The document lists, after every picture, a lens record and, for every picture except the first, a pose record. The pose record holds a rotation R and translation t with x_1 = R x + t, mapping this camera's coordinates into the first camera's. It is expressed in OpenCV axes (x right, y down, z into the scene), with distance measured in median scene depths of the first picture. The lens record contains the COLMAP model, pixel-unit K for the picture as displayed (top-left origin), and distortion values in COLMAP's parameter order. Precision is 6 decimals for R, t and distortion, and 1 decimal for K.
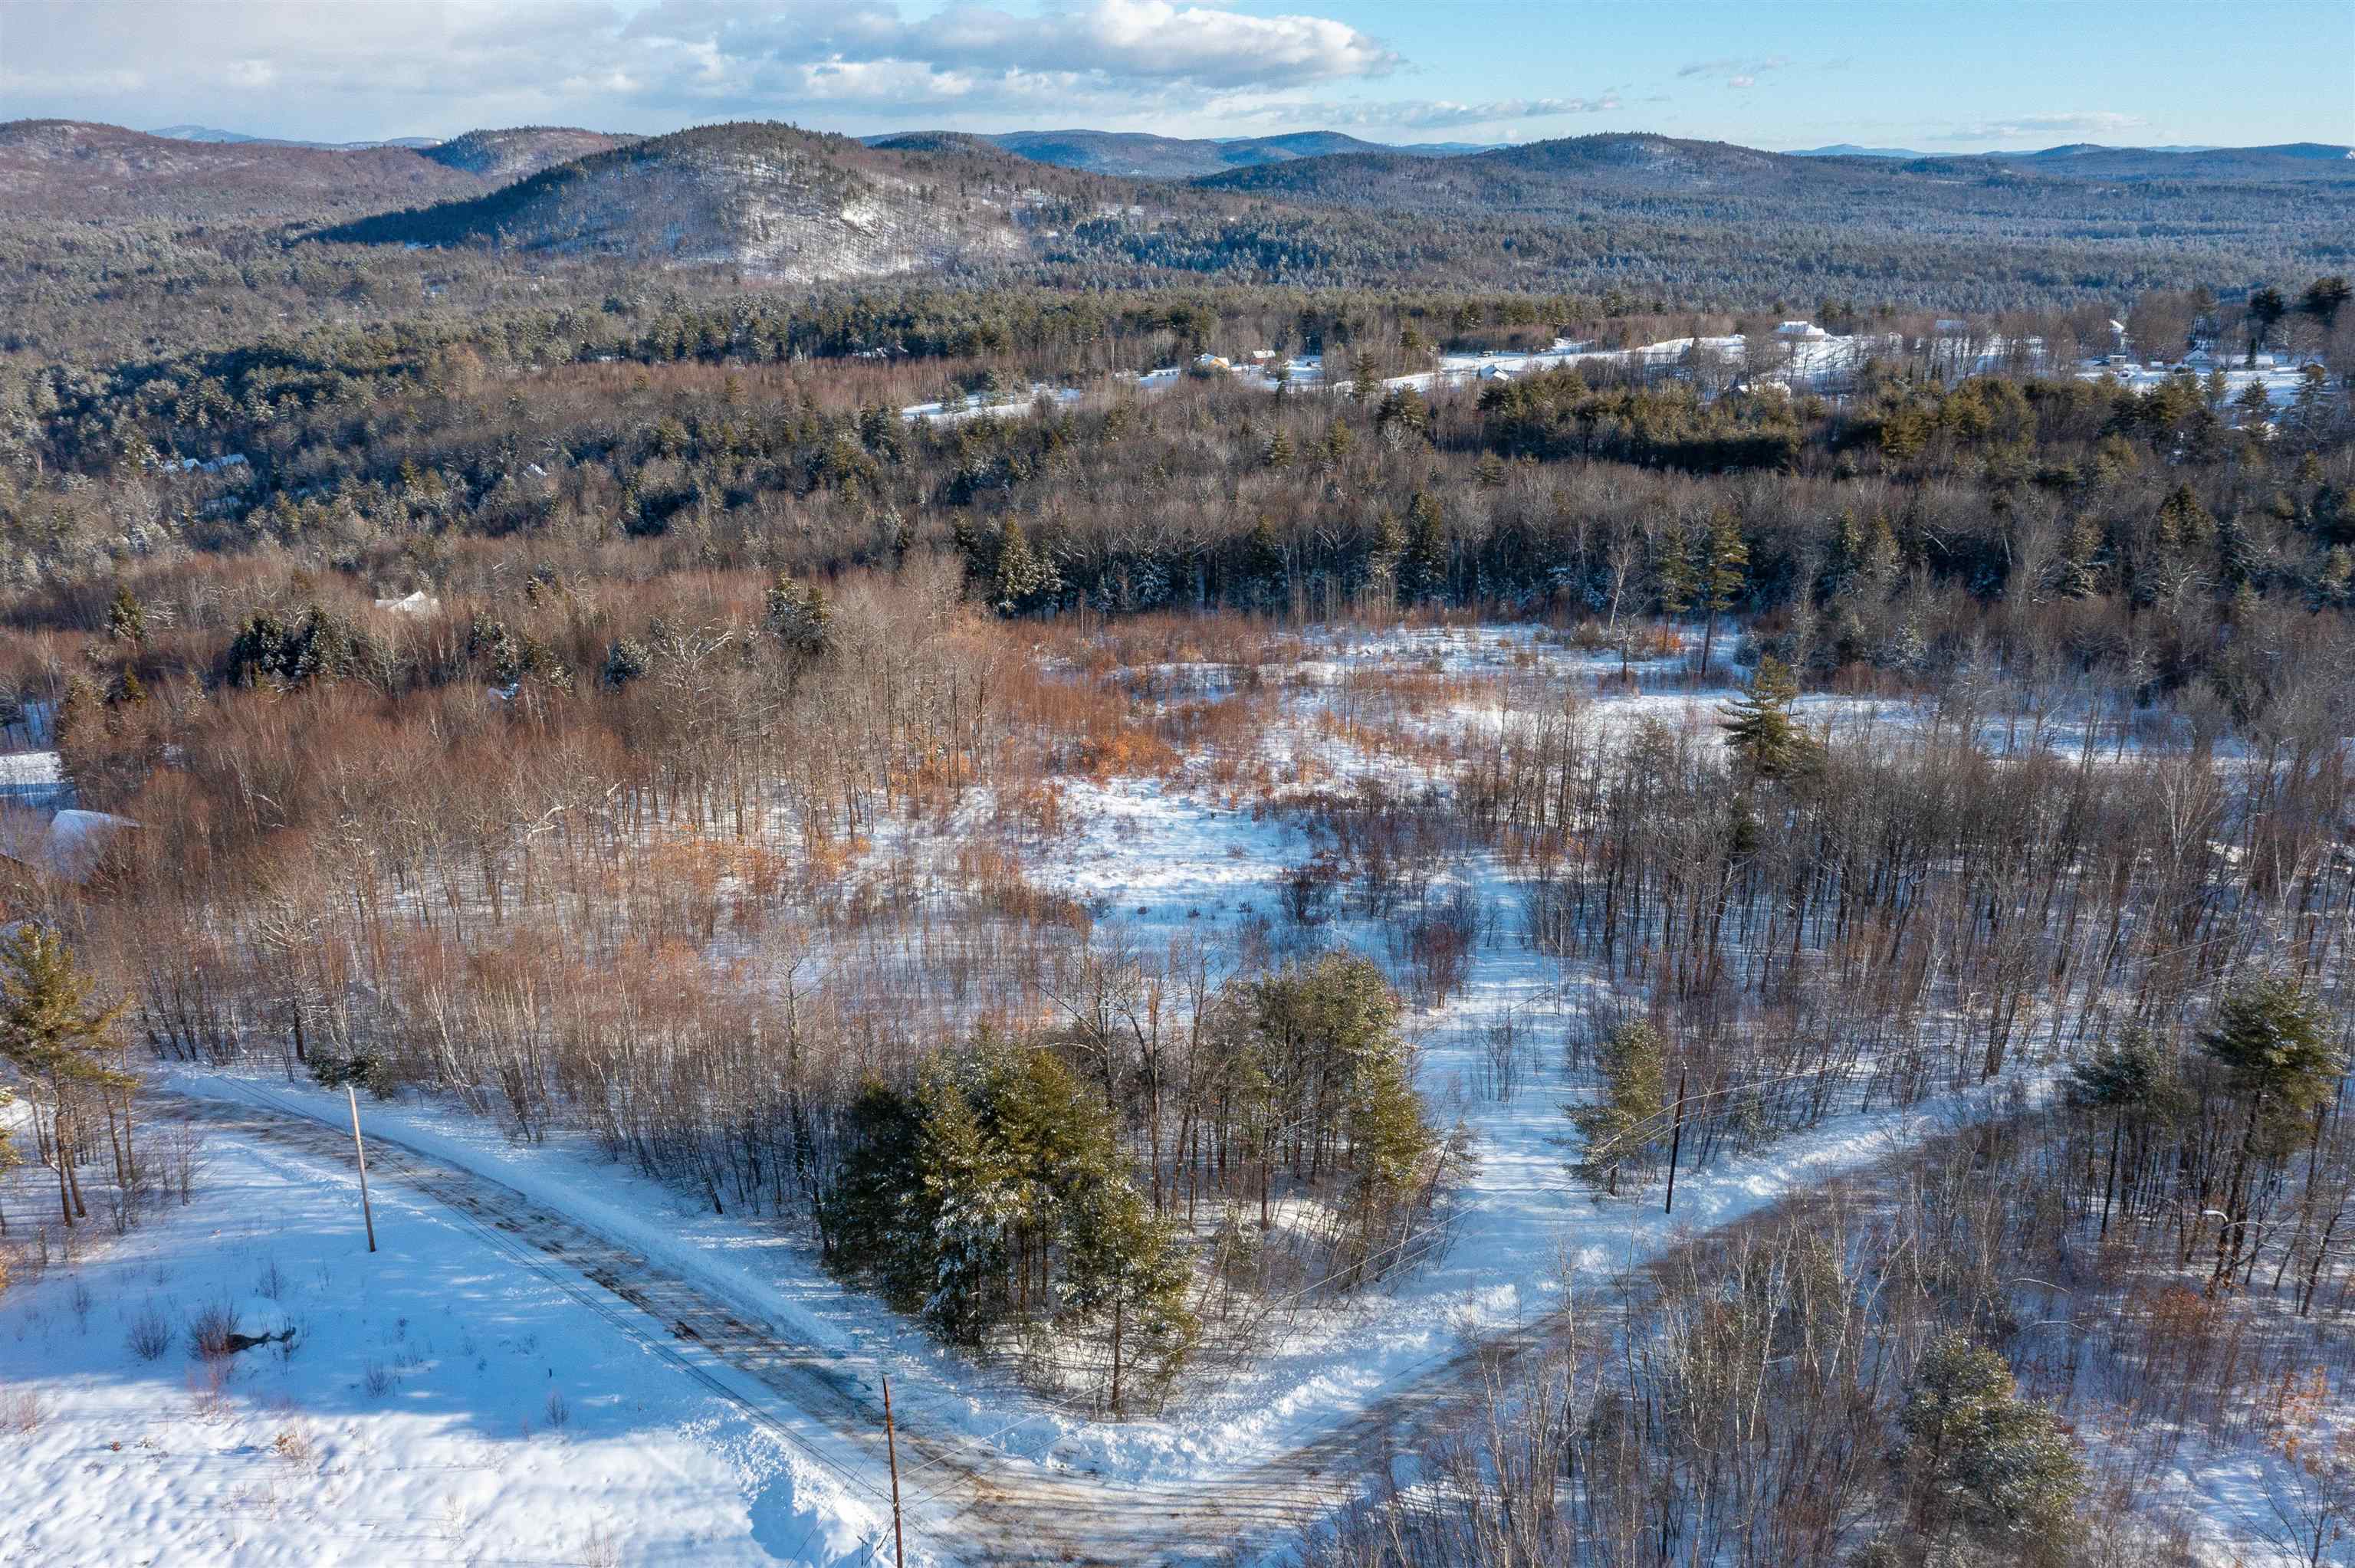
lens RADIAL K [[1876.1, 0, 1170.3], [0, 1876.1, 783.8], [0, 0, 1]] dist [-0.009388, 0.060283]
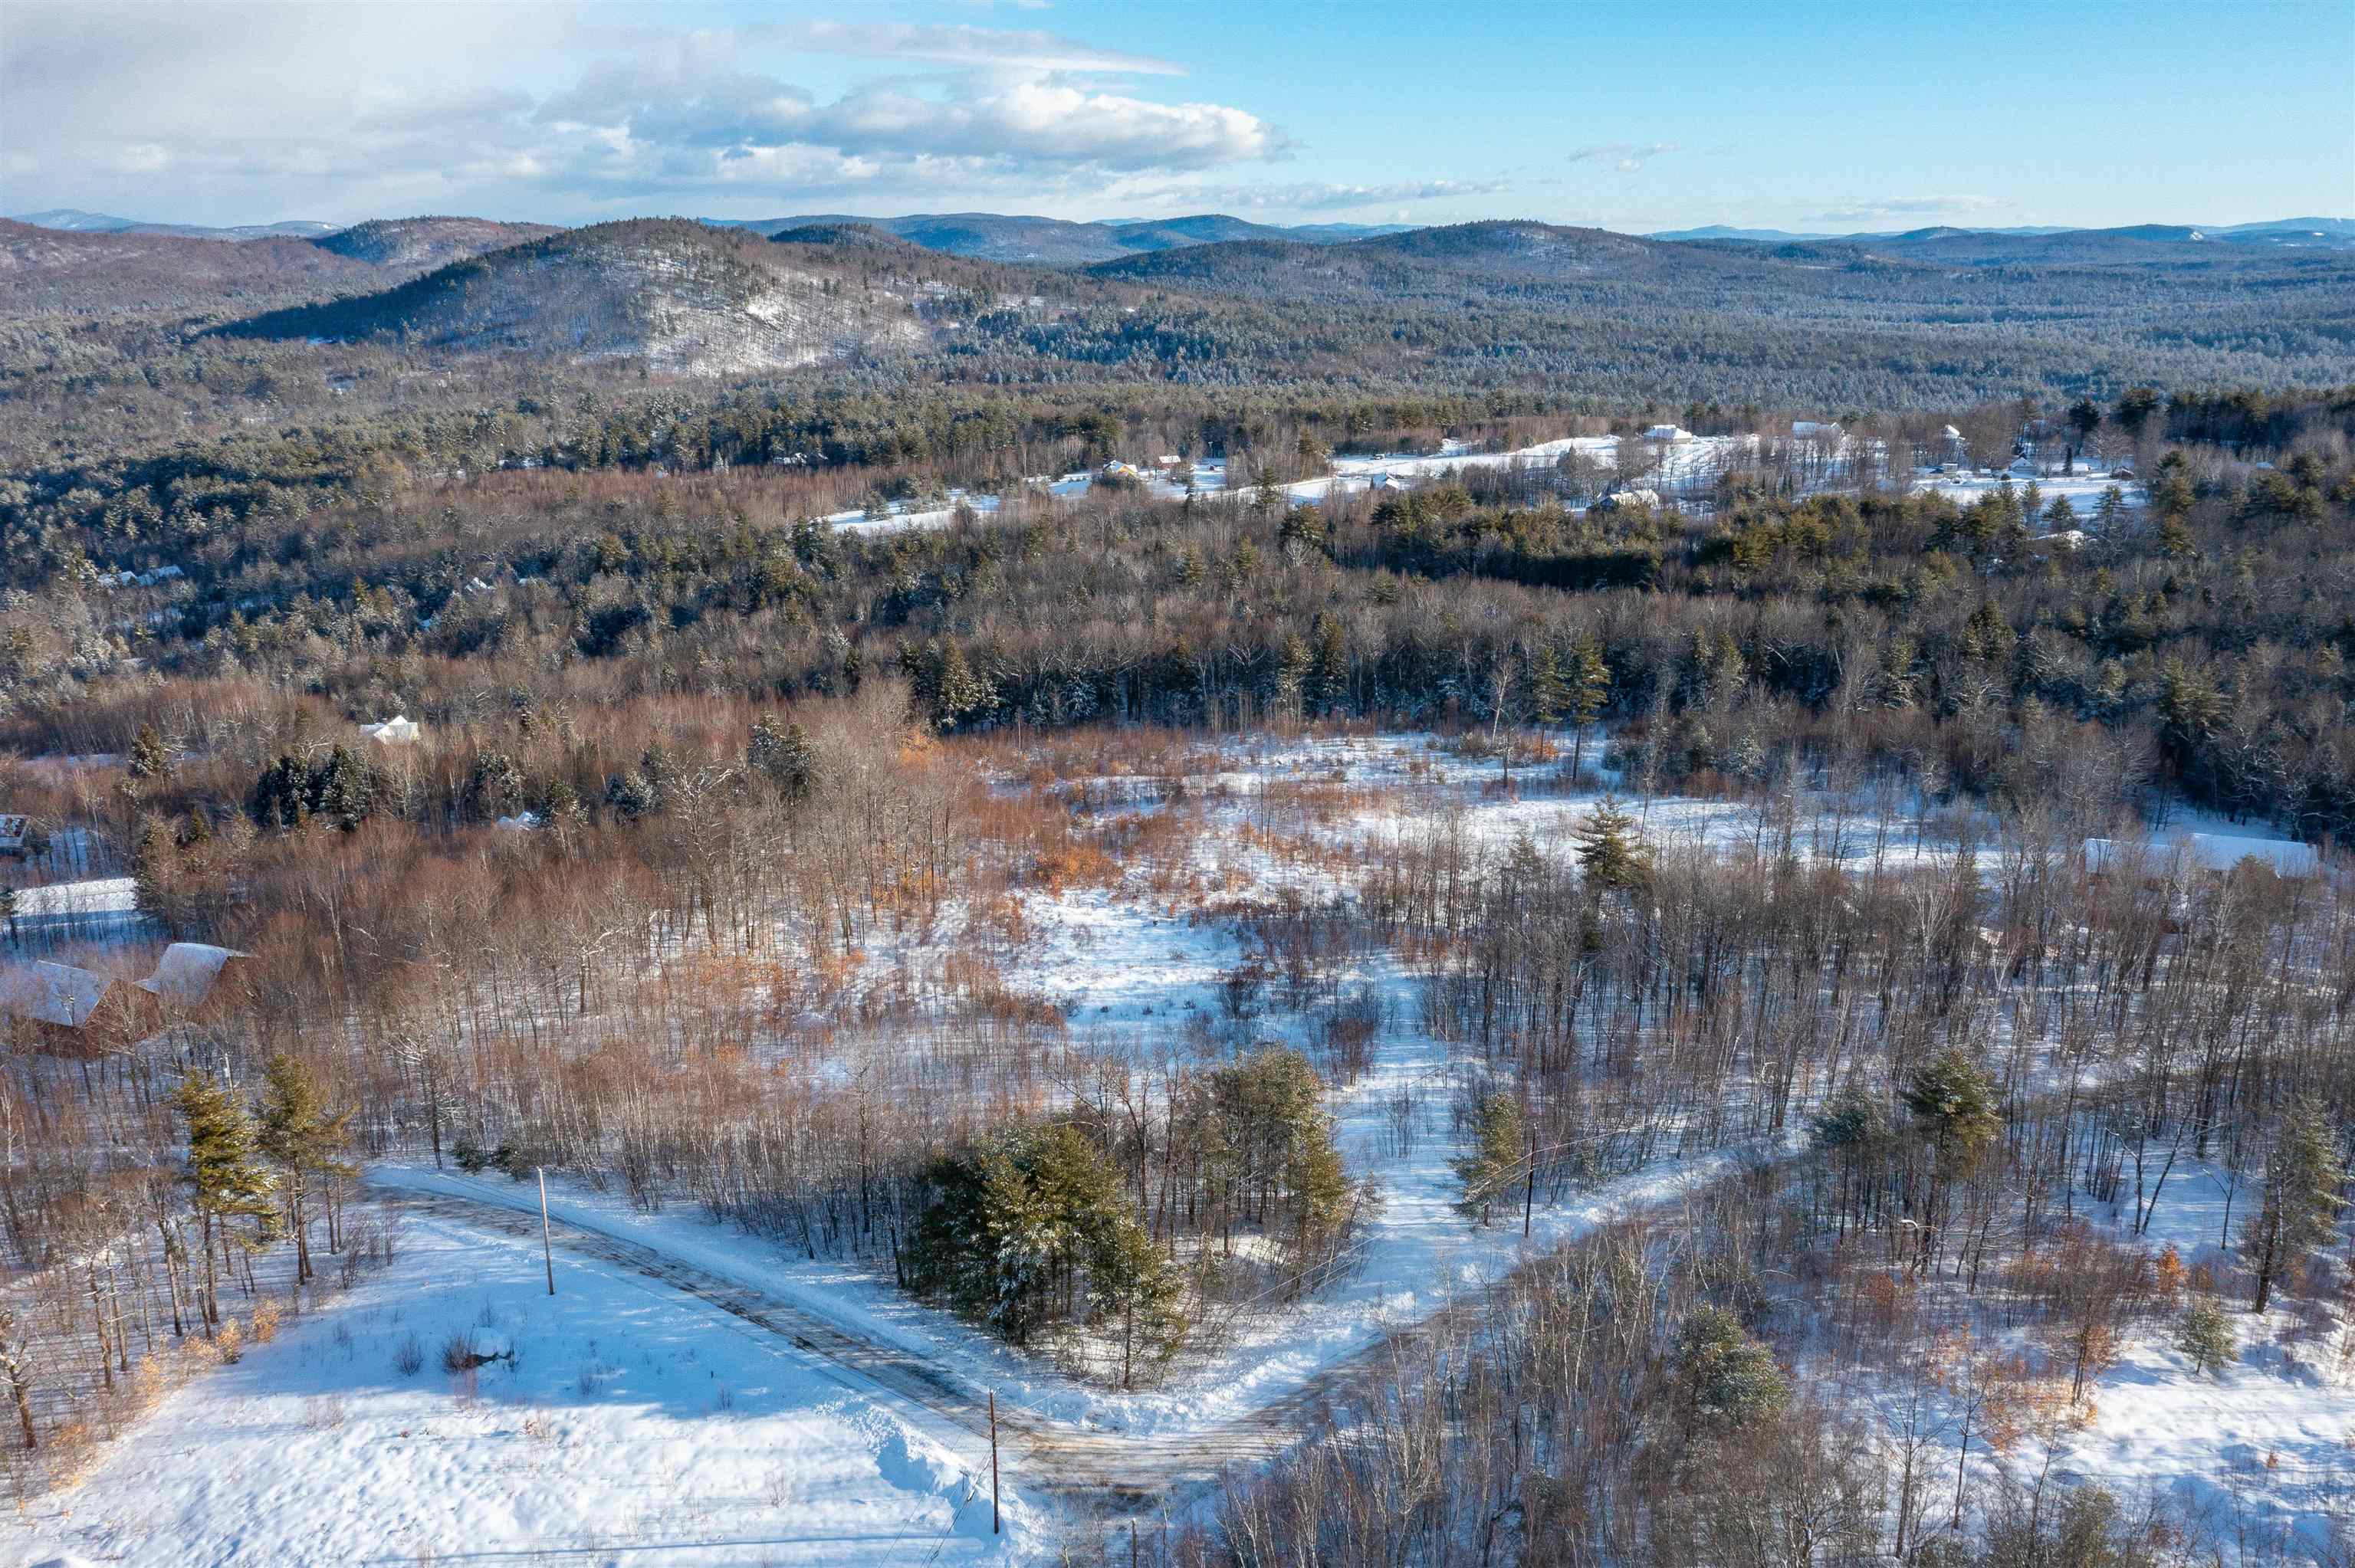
lens RADIAL K [[1876.1, 0, 1170.3], [0, 1876.1, 783.8], [0, 0, 1]] dist [-0.009388, 0.060283]
pose [[0.998524, -0.017443, 0.051442, -0.017148], [0.019427, 0.999077, -0.038320, -0.016062], [-0.050726, 0.039263, 0.997941, -0.112230]]
